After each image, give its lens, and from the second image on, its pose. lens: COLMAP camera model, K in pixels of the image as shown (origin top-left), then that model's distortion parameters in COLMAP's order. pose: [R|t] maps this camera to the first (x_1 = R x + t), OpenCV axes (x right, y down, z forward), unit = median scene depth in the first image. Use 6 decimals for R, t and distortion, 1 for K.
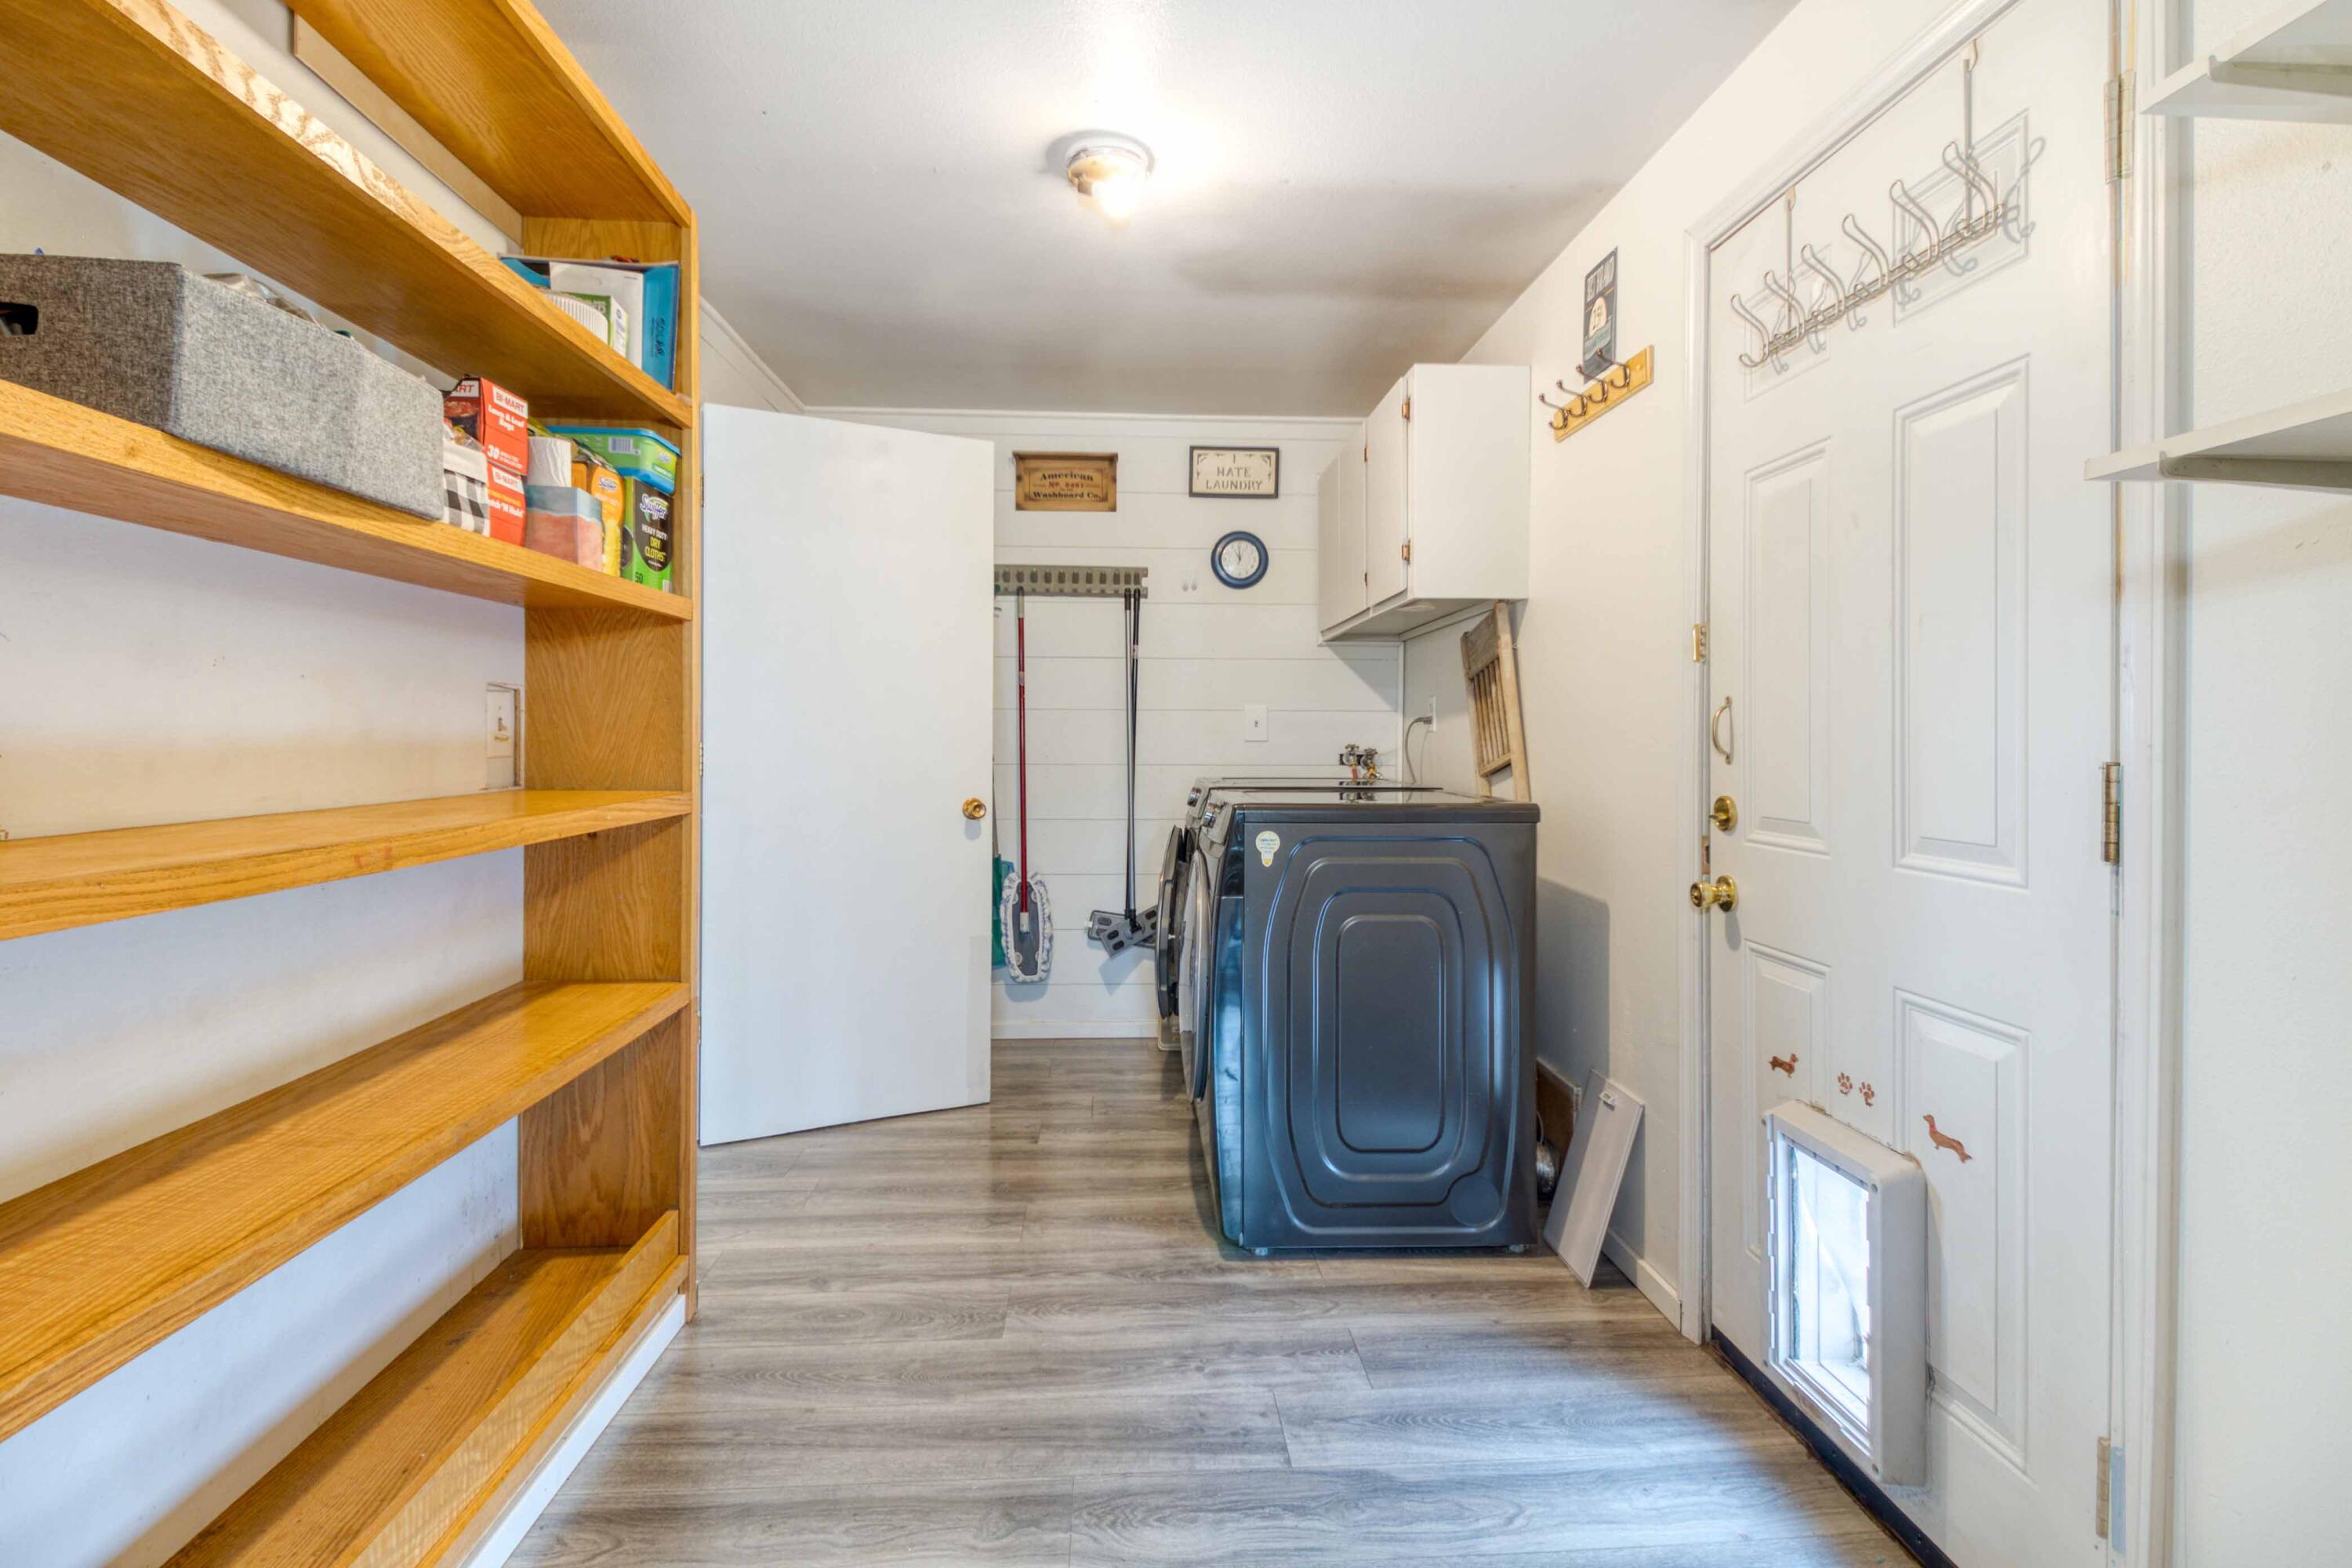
lens RADIAL K [[1077.0, 0, 1169.4], [0, 1077.0, 729.2], [0, 0, 1]] dist [0.001260, -0.000017]
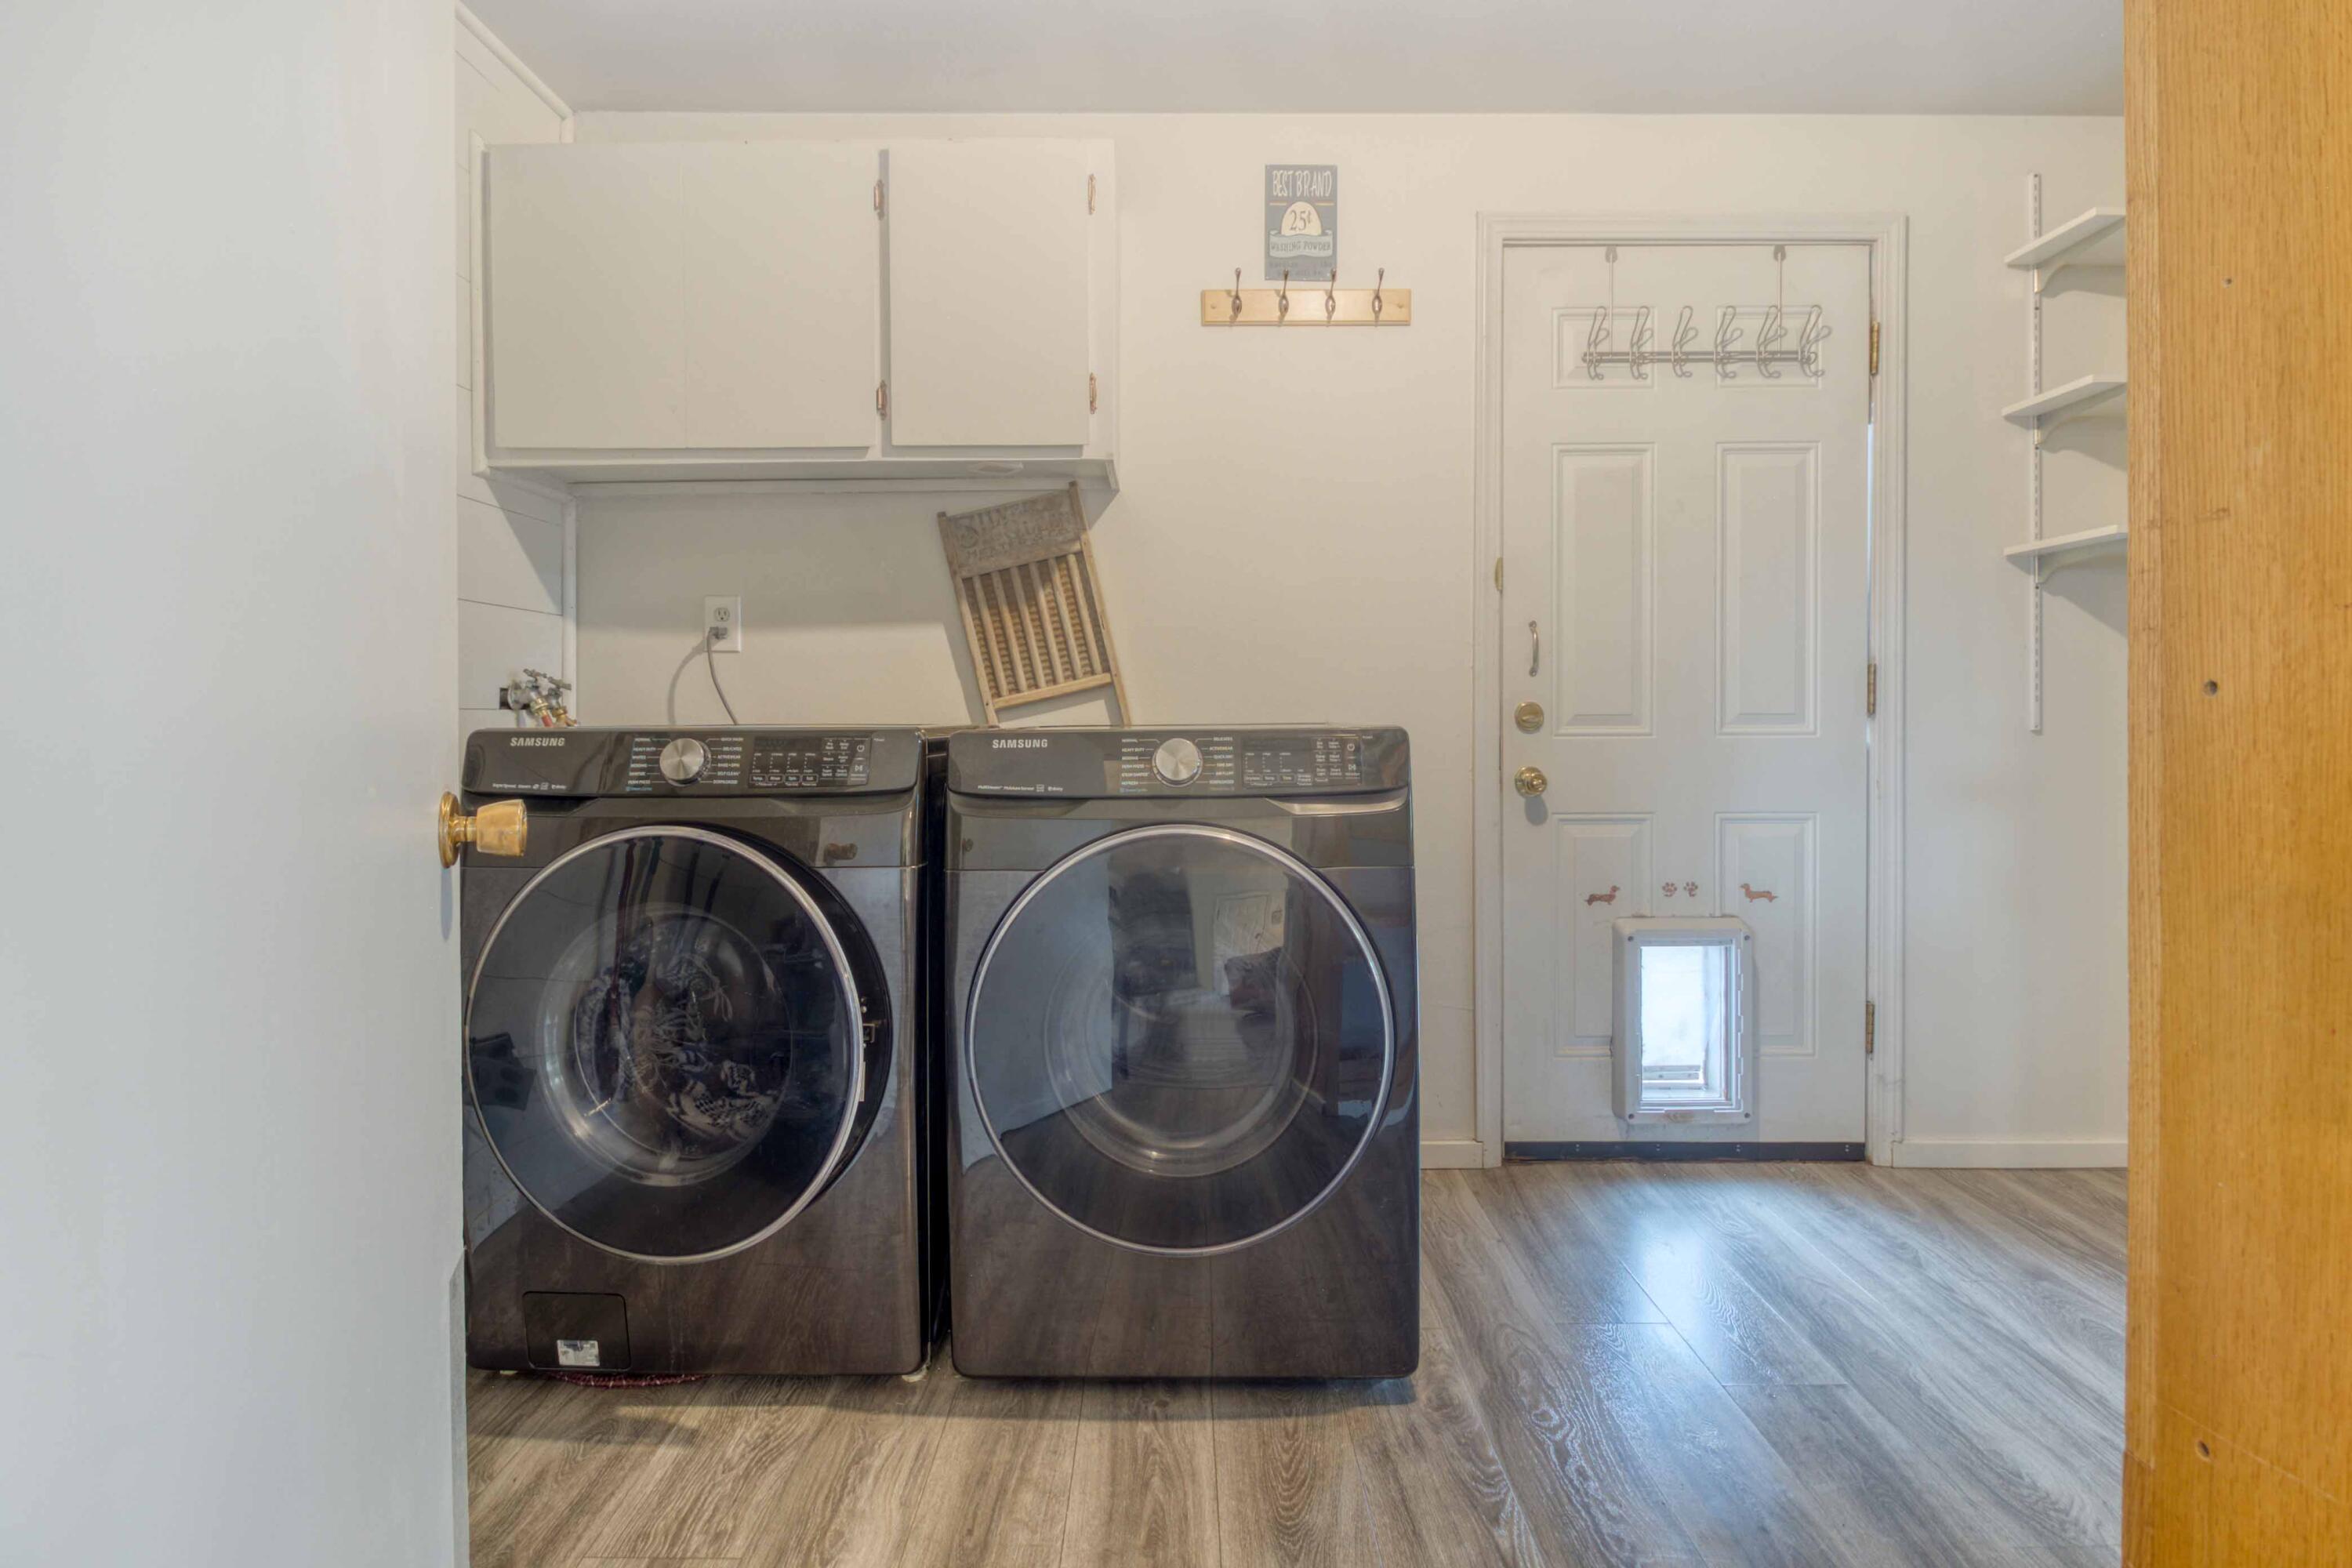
lens RADIAL K [[1153.5, 0, 1179.2], [0, 1153.5, 714.4], [0, 0, 1]] dist [0.009264, -0.000286]
pose [[0.045187, -0.015172, 0.998863, -0.873535], [-0.000629, 0.999884, 0.015216, 0.060077], [-0.998978, -0.001315, 0.045172, 1.432832]]
